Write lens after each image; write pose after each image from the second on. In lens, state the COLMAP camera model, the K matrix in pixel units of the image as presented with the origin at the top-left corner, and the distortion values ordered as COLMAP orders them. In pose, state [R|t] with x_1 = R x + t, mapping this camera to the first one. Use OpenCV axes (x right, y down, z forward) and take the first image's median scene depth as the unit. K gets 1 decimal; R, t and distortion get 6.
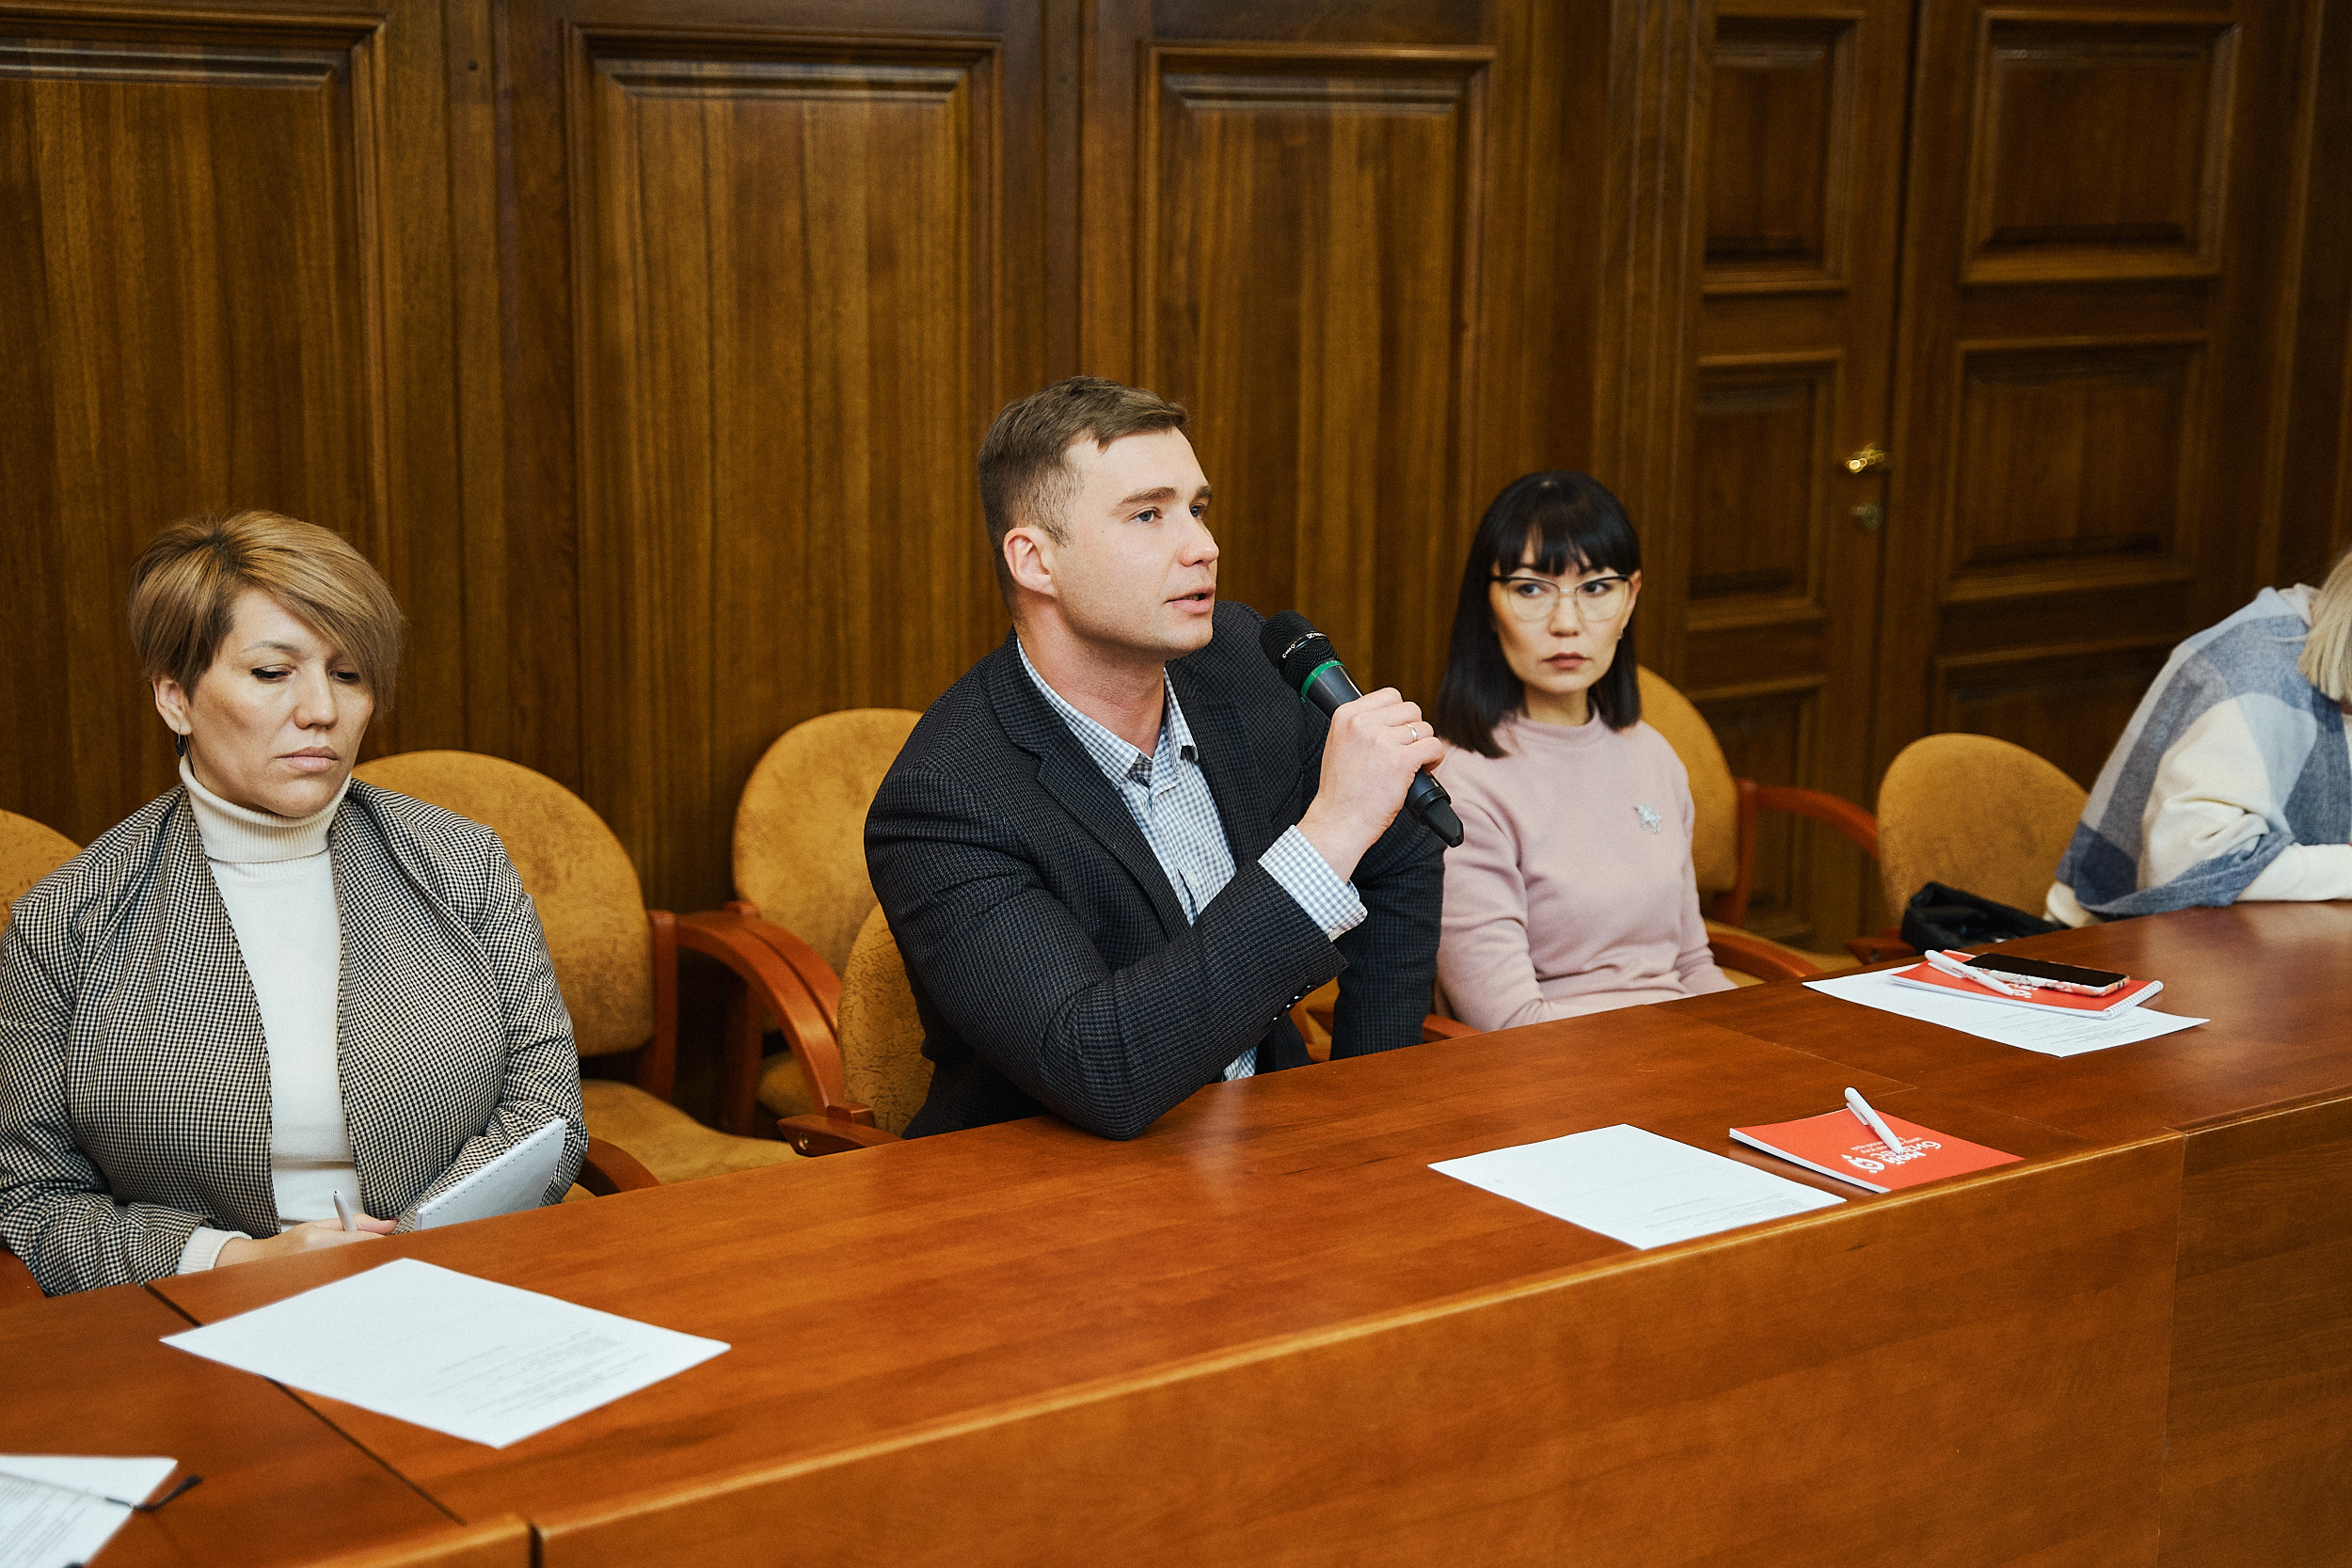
lens RADIAL K [[3480.7, 0, 1172.8], [0, 3480.7, 785.2], [0, 0, 1]] dist [0.160662, 0.000000]
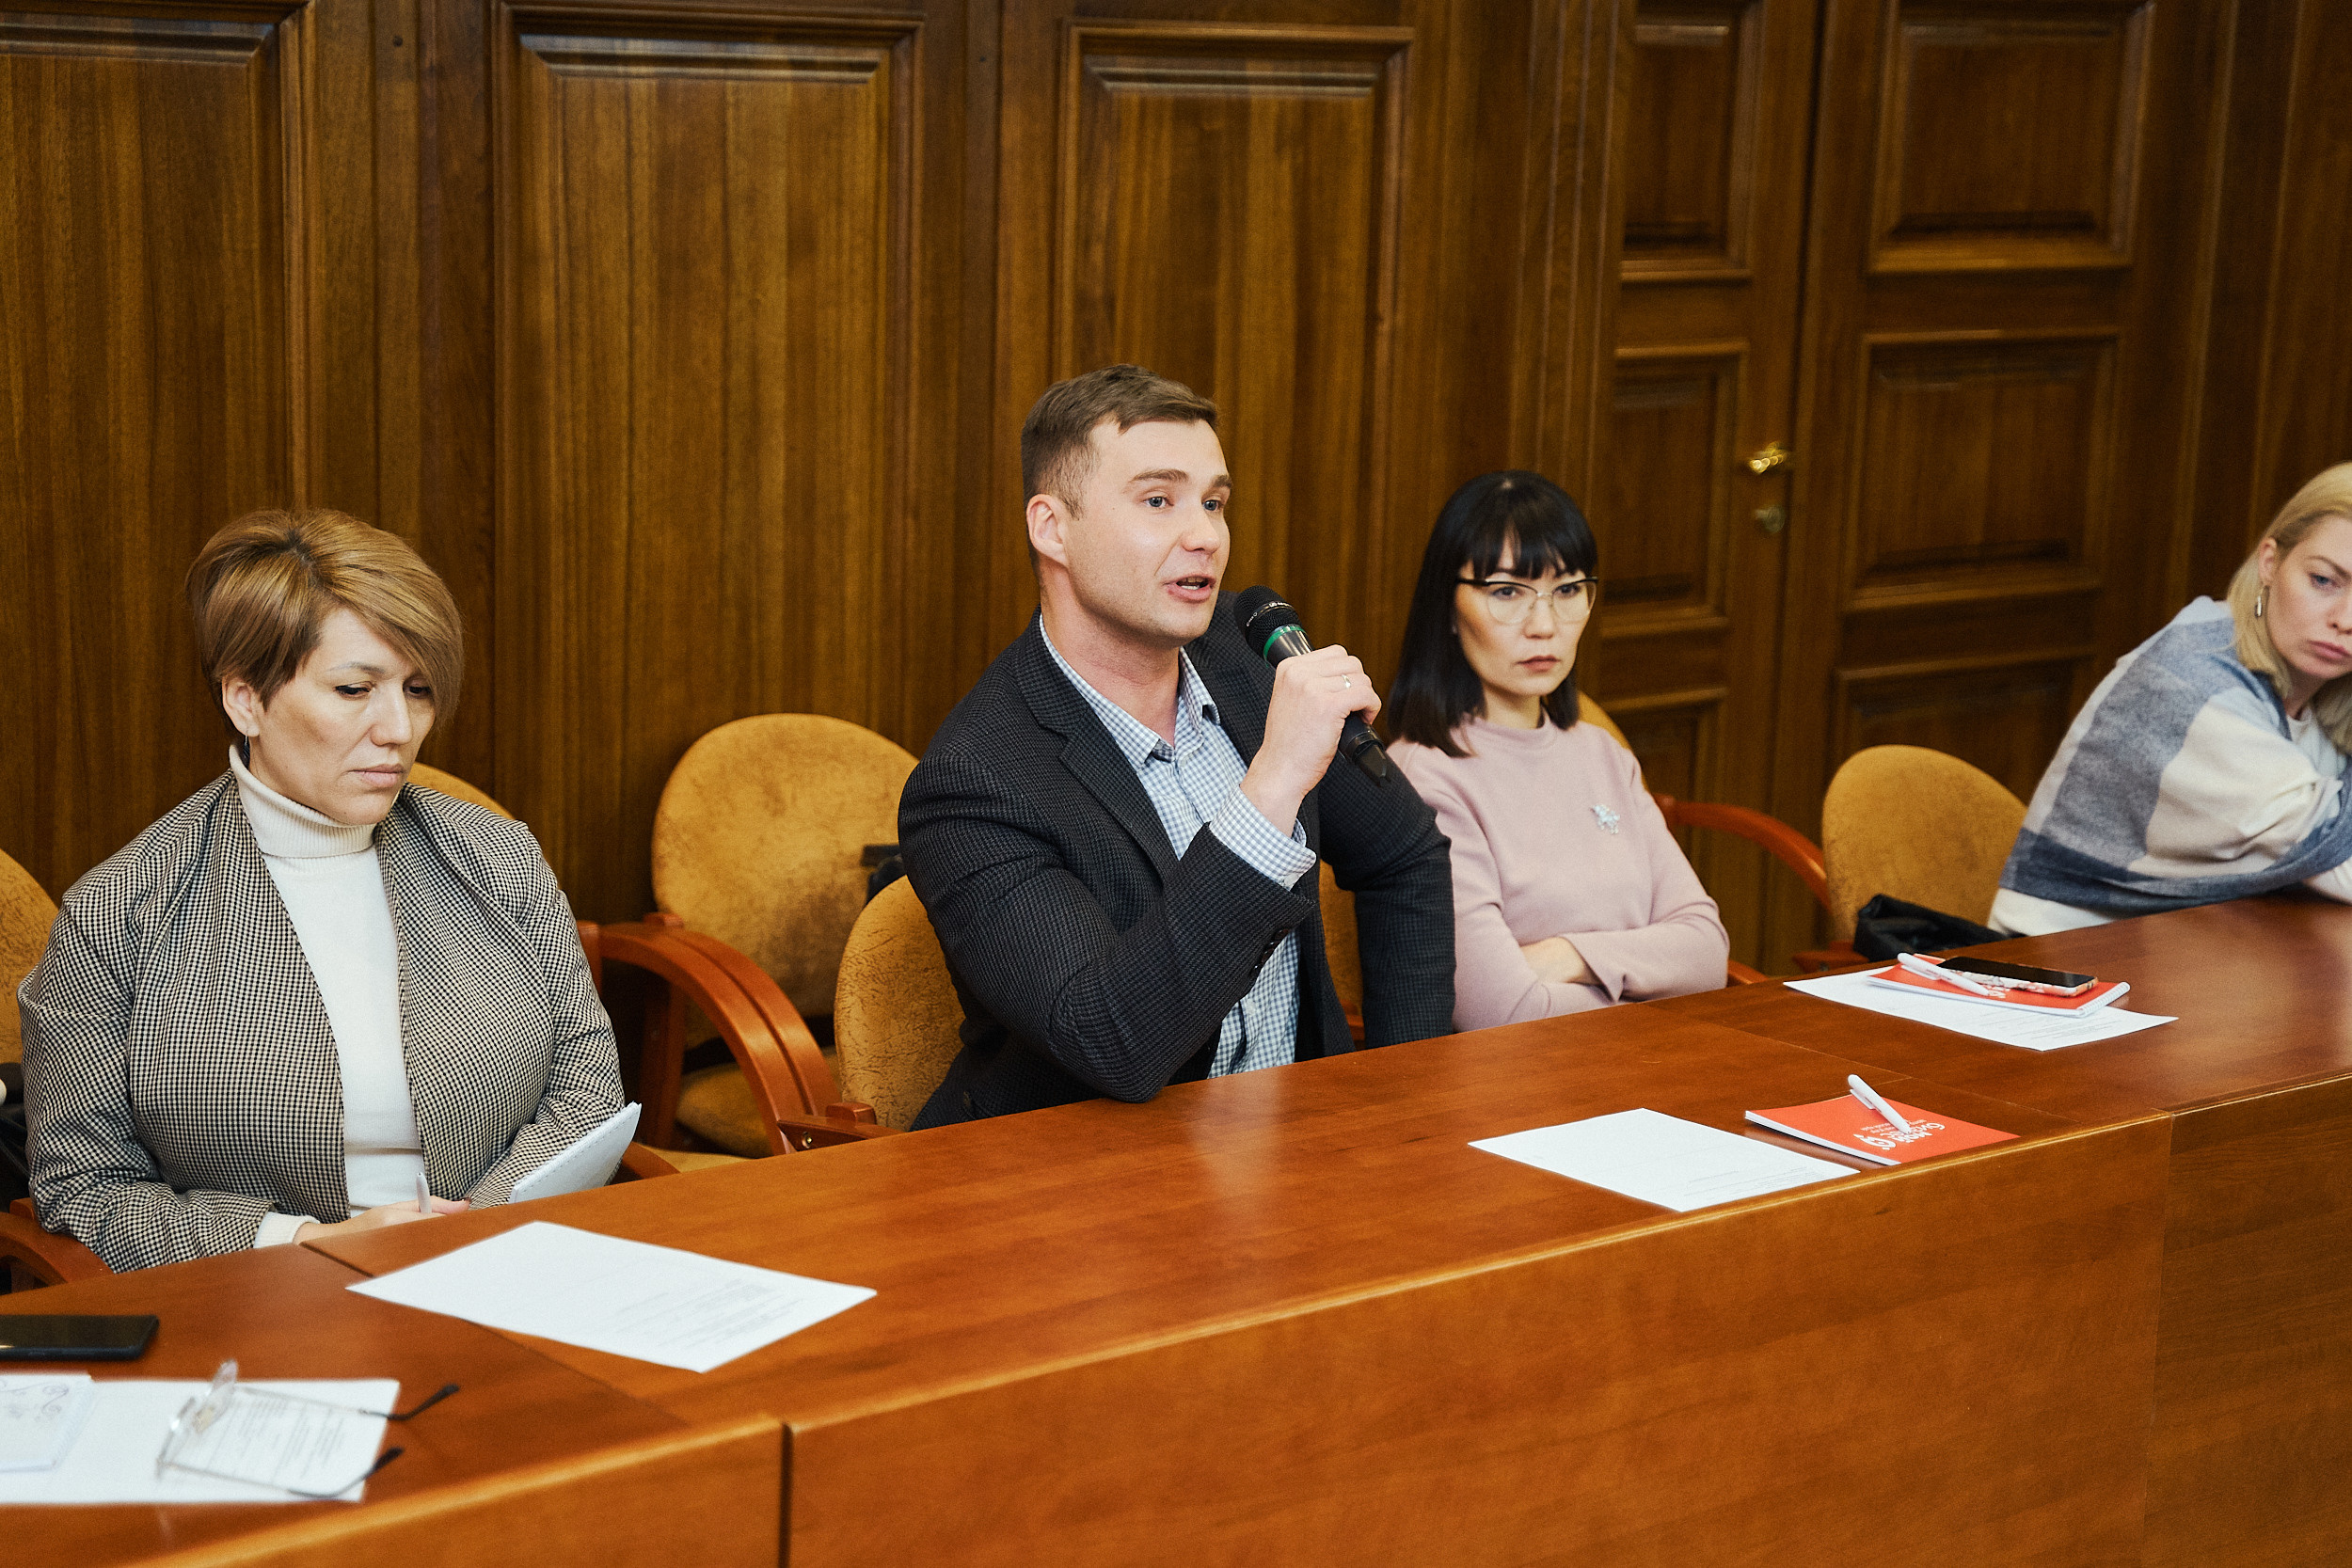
lens RADIAL K [[4236.2, 0, 1176.9], [0, 4236.2, 782.9], [0, 0, 1]] dist [0.291534, 0.000000]
pose [[0.996268, 0.004218, 0.086214, -0.087050], [-0.003333, 0.999940, -0.010406, 0.009685], [-0.086253, 0.010080, 0.996222, -0.187059]]
